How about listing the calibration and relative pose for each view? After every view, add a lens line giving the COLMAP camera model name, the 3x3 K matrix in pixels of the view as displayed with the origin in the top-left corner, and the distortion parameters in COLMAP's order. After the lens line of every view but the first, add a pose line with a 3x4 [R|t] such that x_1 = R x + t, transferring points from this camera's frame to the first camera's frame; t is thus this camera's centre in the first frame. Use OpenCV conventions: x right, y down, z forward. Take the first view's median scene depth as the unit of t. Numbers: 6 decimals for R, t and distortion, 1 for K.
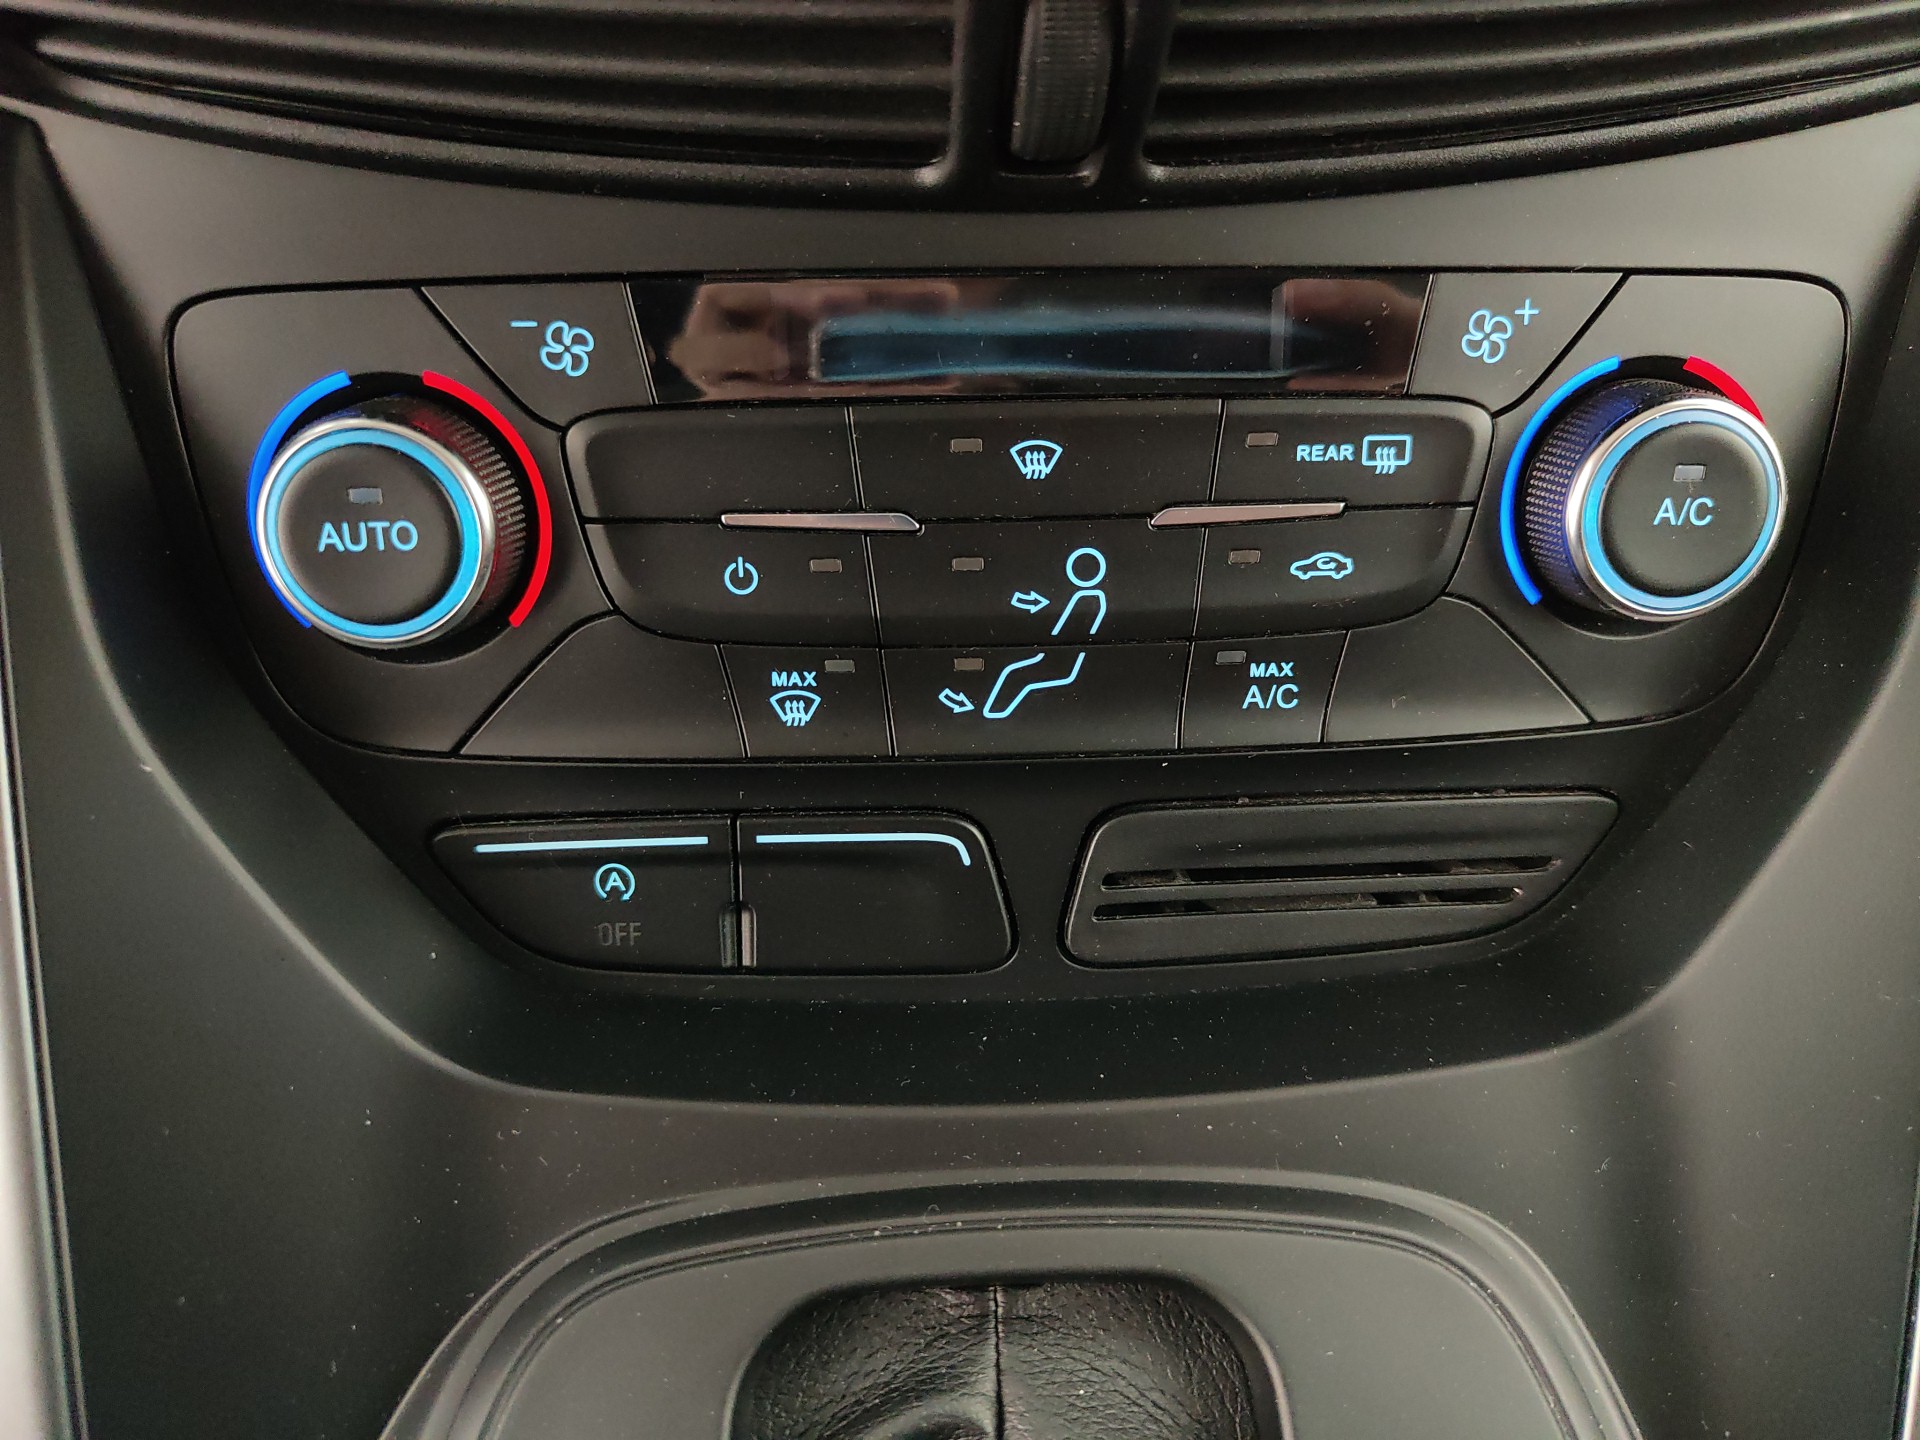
lens RADIAL K [[1426.8, 0, 957.0], [0, 1426.8, 767.4], [0, 0, 1]] dist [-0.012713, -0.003909]
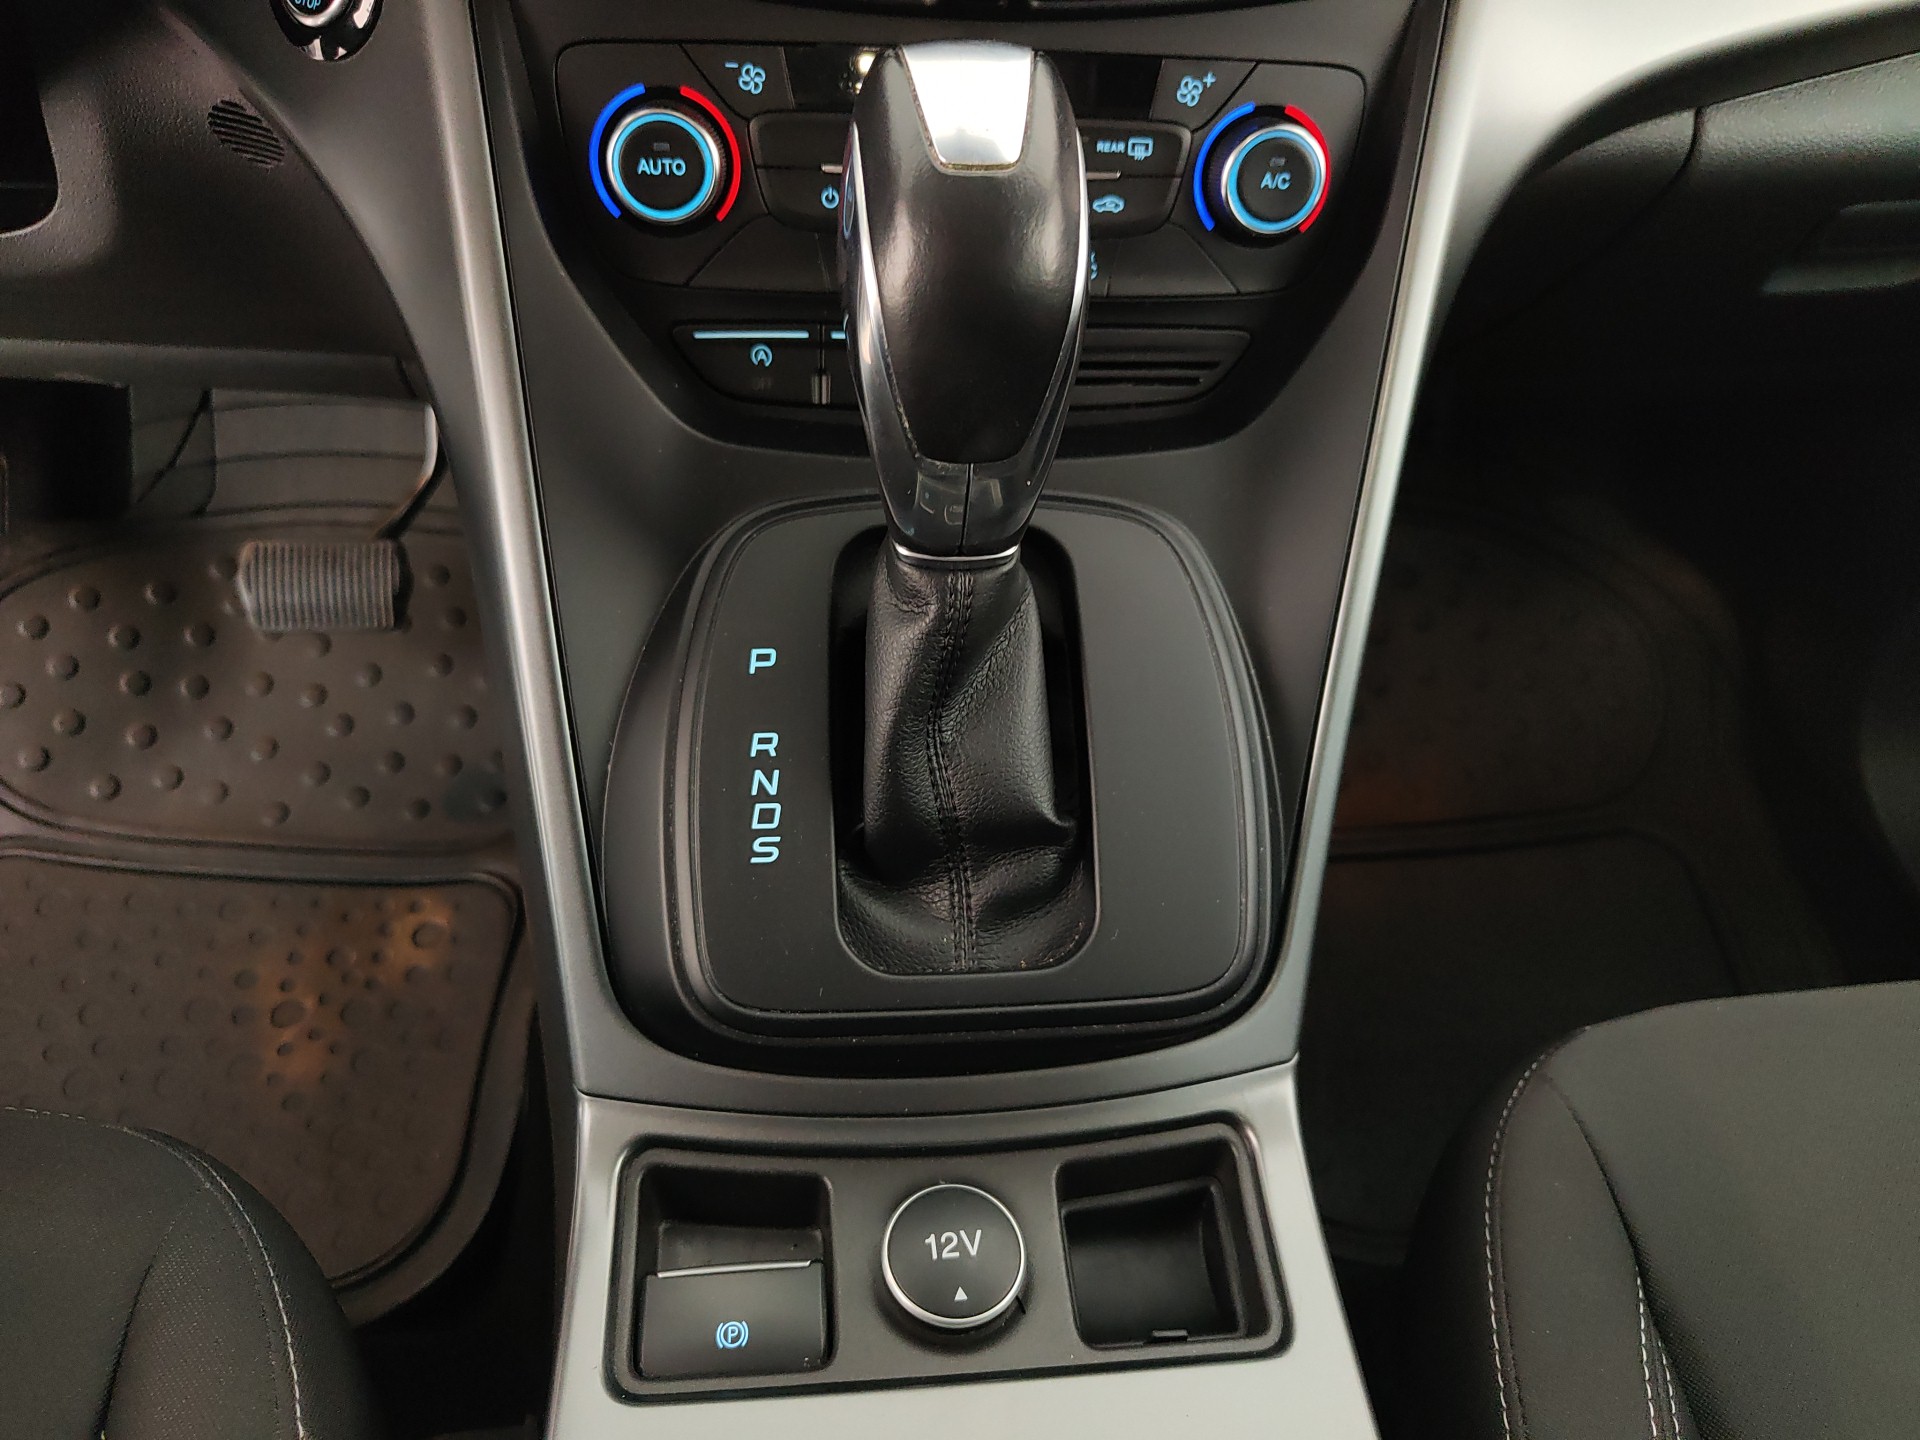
lens RADIAL K [[1350.7, 0, 940.0], [0, 1350.7, 714.2], [0, 0, 1]] dist [0.007231, -0.010804]
pose [[0.998294, 0.015896, 0.056184, -0.090743], [-0.022816, 0.991926, 0.124746, 0.363994], [-0.053747, -0.125815, 0.990597, -1.060454]]
